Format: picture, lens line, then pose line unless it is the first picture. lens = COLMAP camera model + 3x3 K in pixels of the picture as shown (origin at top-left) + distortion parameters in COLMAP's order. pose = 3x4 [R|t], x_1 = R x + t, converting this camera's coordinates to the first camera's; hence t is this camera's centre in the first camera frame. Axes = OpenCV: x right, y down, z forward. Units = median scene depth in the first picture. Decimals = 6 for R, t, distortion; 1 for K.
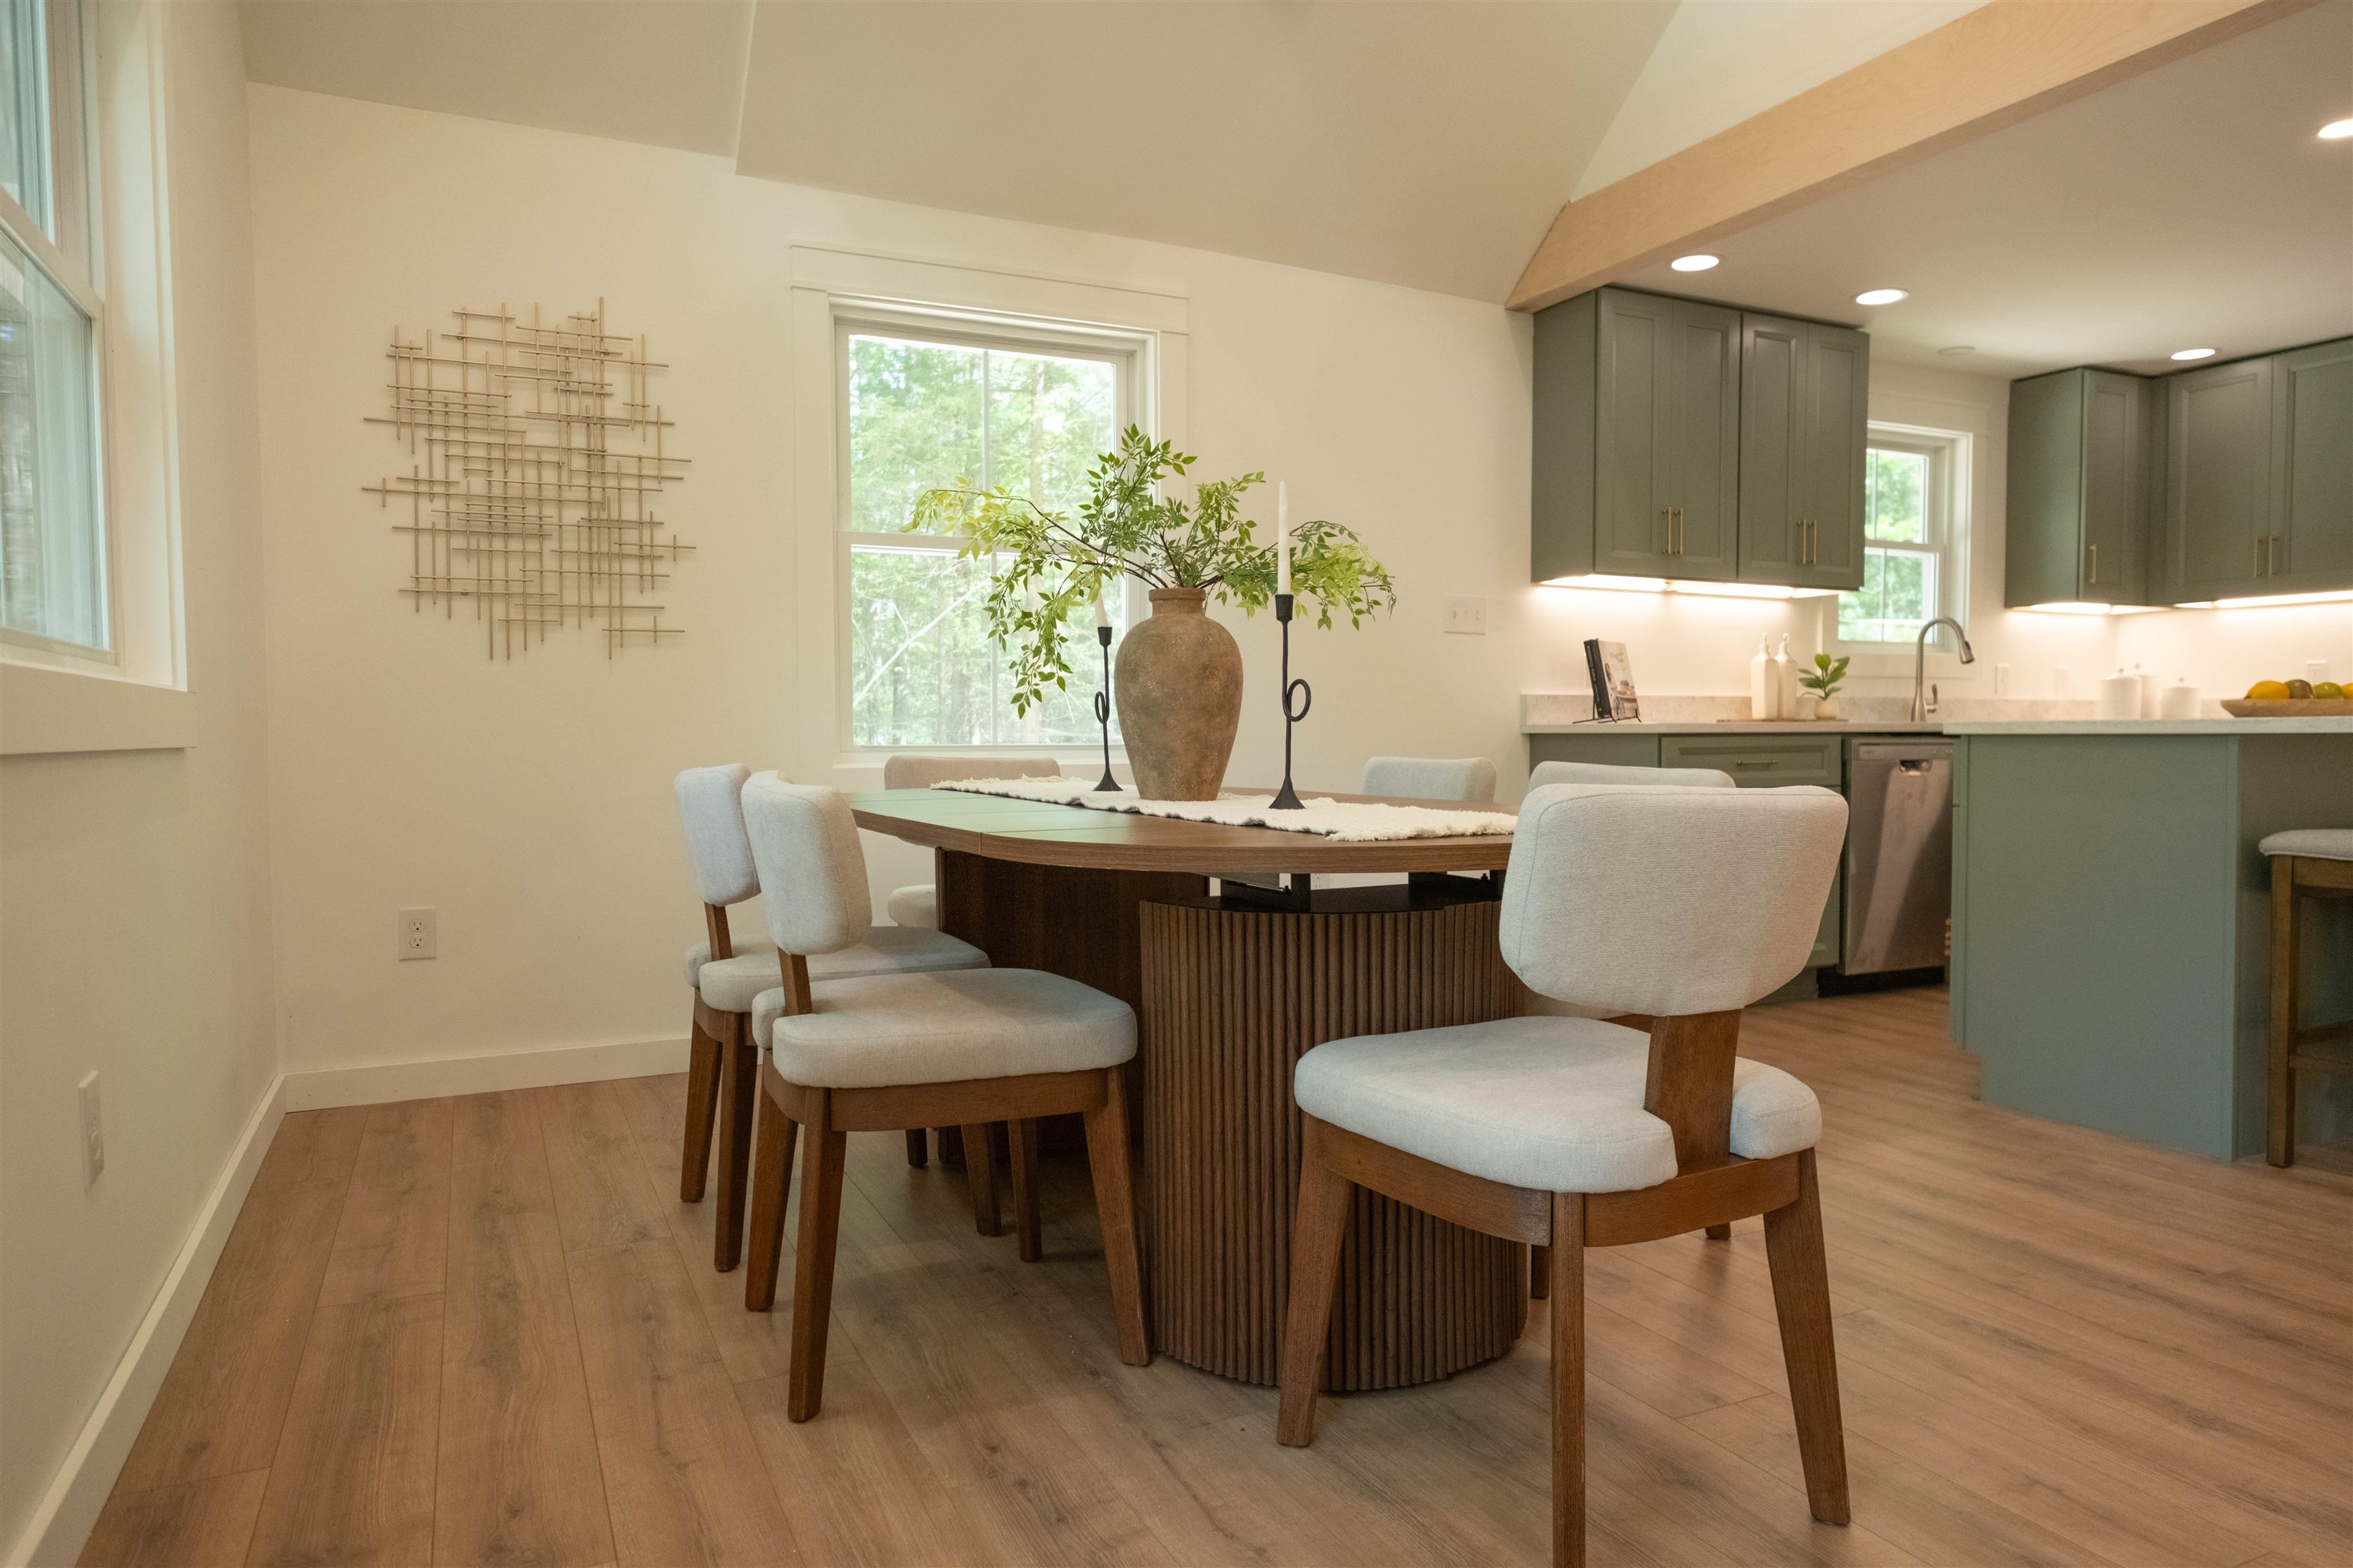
lens RADIAL K [[1425.1, 0, 1178.8], [0, 1425.1, 785.0], [0, 0, 1]] dist [-0.002840, -0.000268]
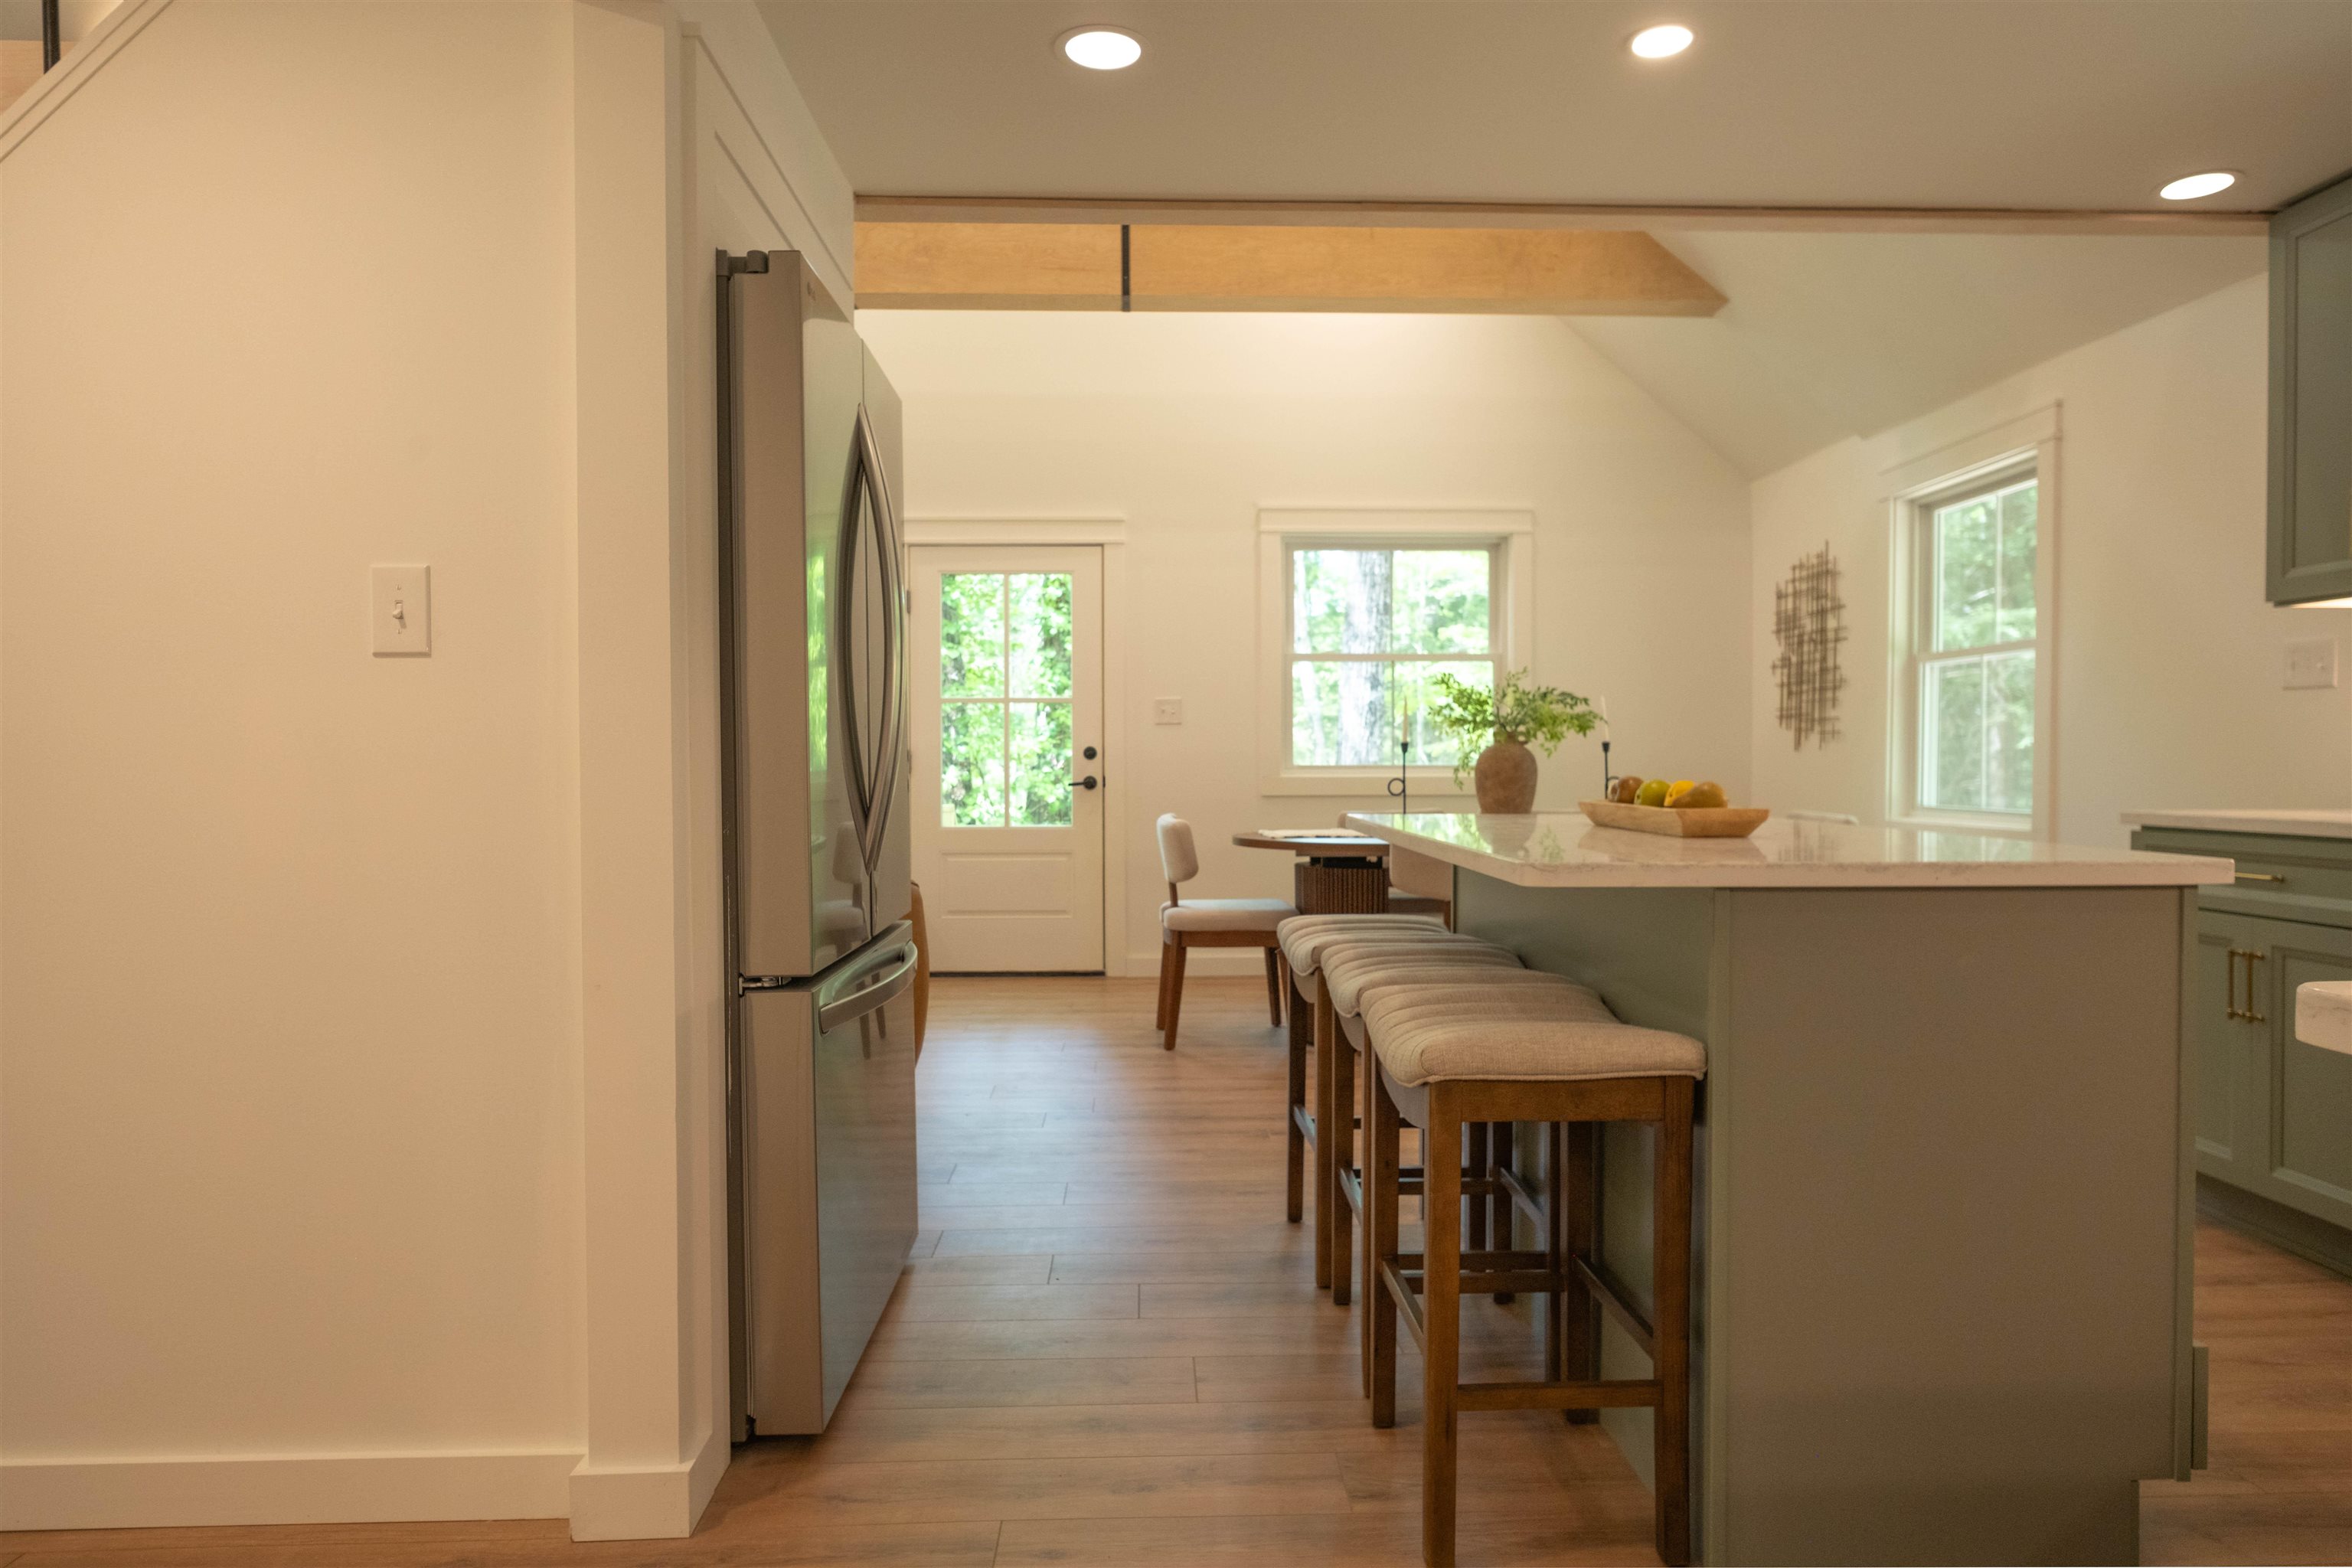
lens RADIAL K [[1424.5, 0, 1179.5], [0, 1424.5, 778.2], [0, 0, 1]] dist [-0.002840, -0.000268]
pose [[-0.432235, 0.028332, -0.901316, 1.486672], [-0.031834, 0.998404, 0.046650, -0.108924], [0.901199, 0.048857, -0.430643, 1.045729]]
